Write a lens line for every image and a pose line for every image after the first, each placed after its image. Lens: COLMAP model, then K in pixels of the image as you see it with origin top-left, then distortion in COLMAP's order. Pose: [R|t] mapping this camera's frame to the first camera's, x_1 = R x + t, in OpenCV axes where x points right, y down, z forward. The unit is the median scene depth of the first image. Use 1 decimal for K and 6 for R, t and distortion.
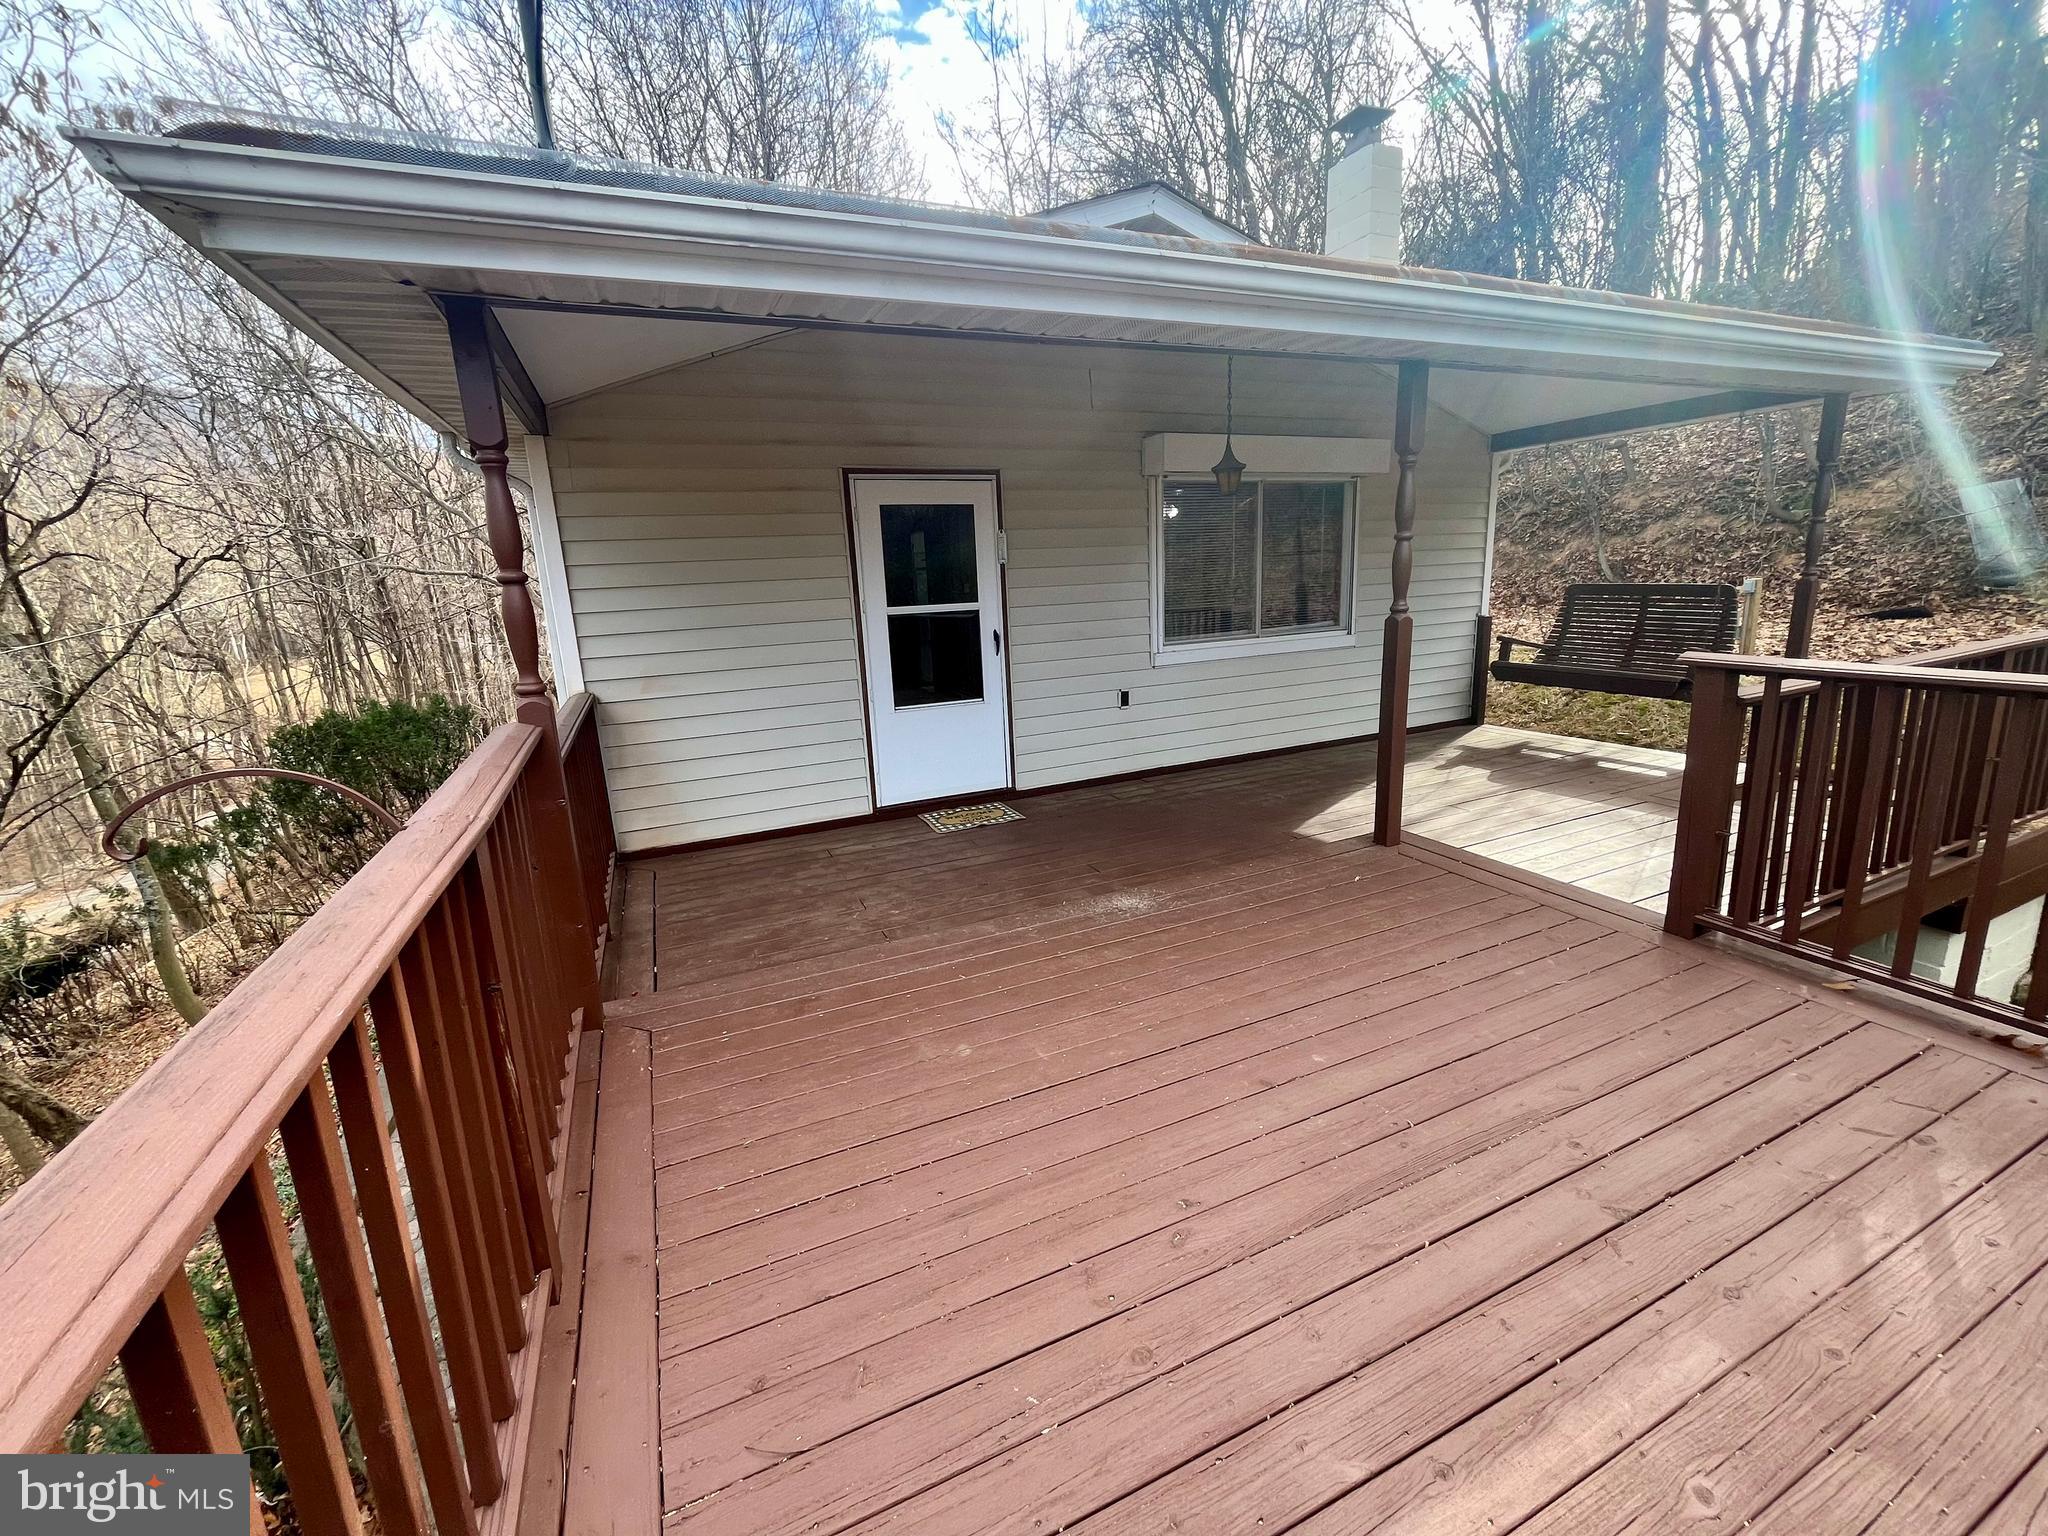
lens RADIAL K [[825.1, 0, 1019.9], [0, 825.1, 773.1], [0, 0, 1]] dist [-0.003858, -0.000021]
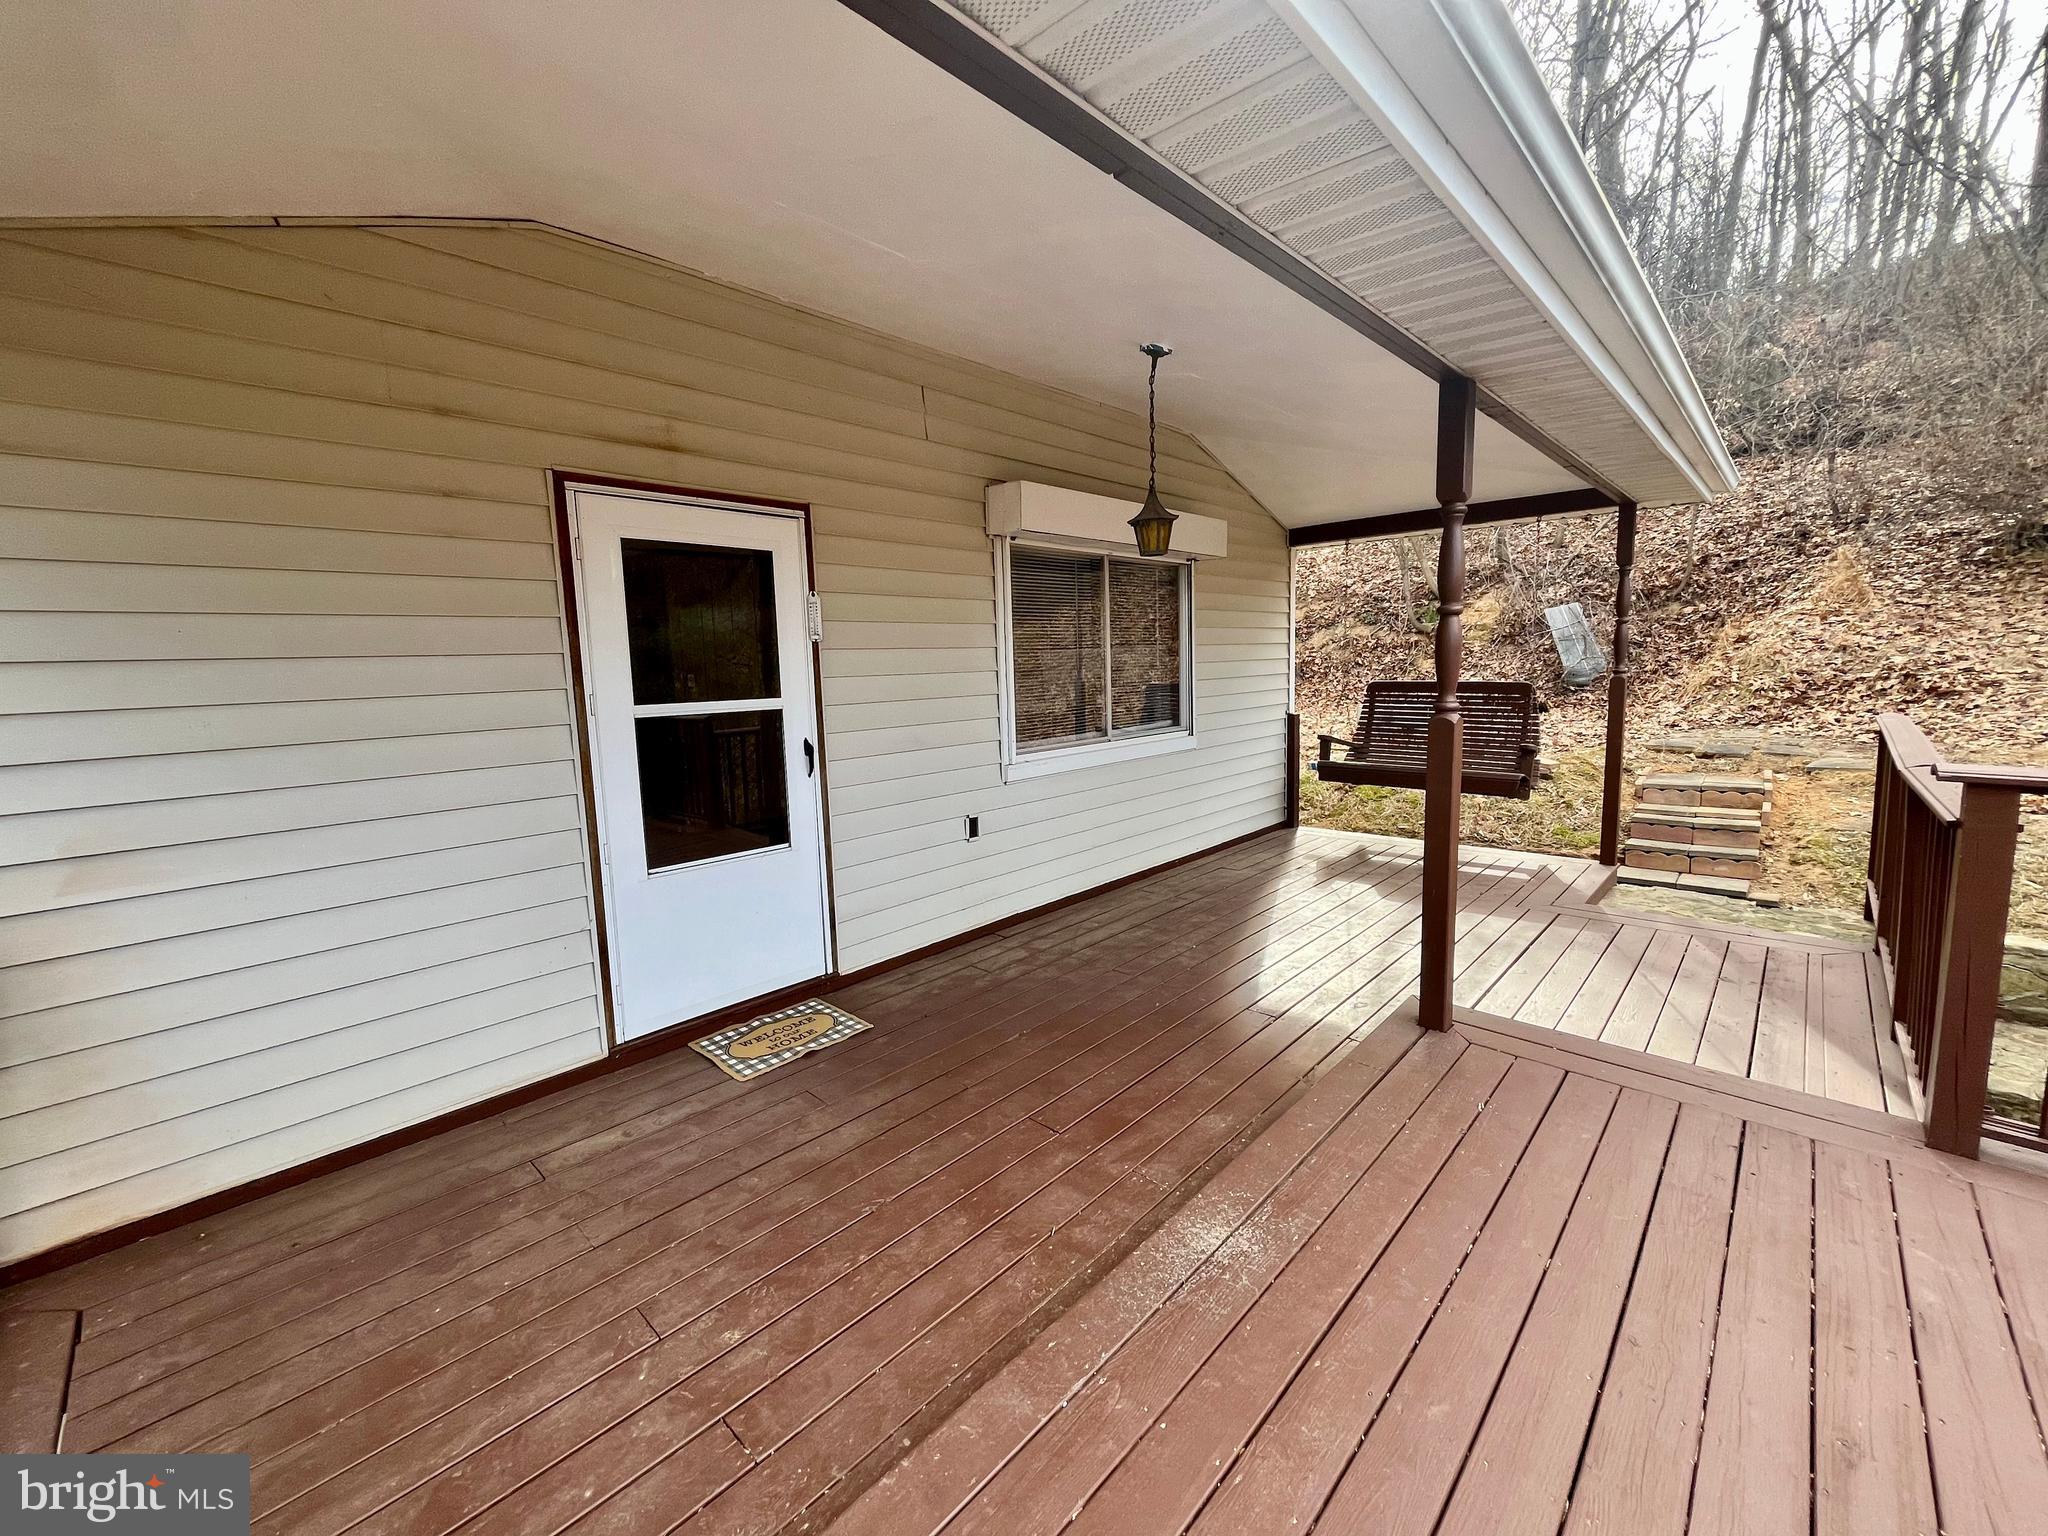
lens RADIAL K [[825.1, 0, 1016.5], [0, 825.1, 767.4], [0, 0, 1]] dist [-0.003858, -0.000021]
pose [[0.927987, -0.029296, 0.371458, -0.120823], [0.074500, 0.991363, -0.107930, -0.067822], [-0.365088, 0.127831, 0.922155, 0.336670]]
